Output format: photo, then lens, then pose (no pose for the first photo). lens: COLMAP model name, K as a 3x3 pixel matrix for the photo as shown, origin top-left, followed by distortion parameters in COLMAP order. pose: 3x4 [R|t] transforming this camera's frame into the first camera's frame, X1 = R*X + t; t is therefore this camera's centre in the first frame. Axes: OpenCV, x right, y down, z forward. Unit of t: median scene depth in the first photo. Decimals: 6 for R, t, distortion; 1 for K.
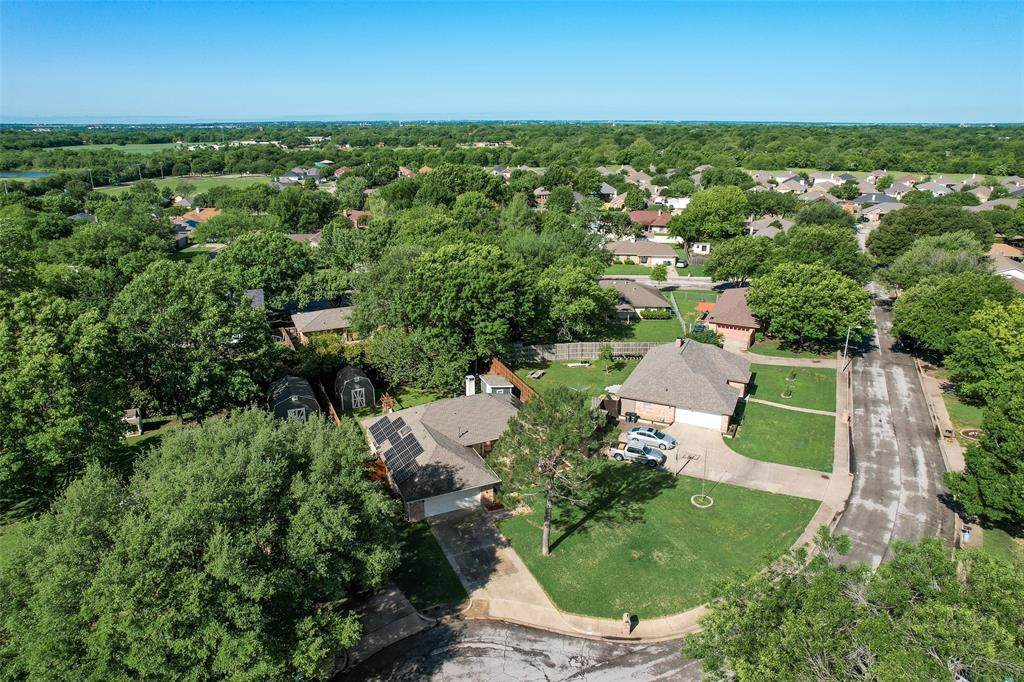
lens RADIAL K [[659.0, 0, 509.7], [0, 659.0, 341.7], [0, 0, 1]] dist [-0.071203, 0.057489]
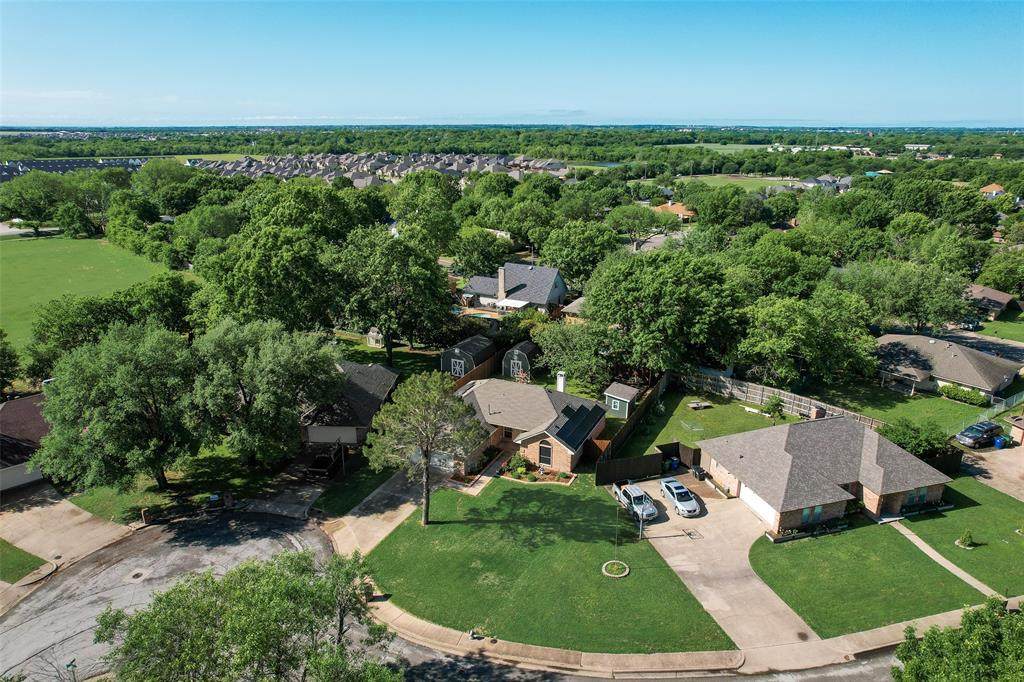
lens RADIAL K [[654.5, 0, 512.0], [0, 654.5, 341.0], [0, 0, 1]] dist [-0.082916, 0.074456]
pose [[0.660417, 0.239891, -0.711549, 0.512168], [-0.242614, 0.964941, 0.100139, -0.065495], [0.710625, 0.106498, 0.695464, 0.200328]]
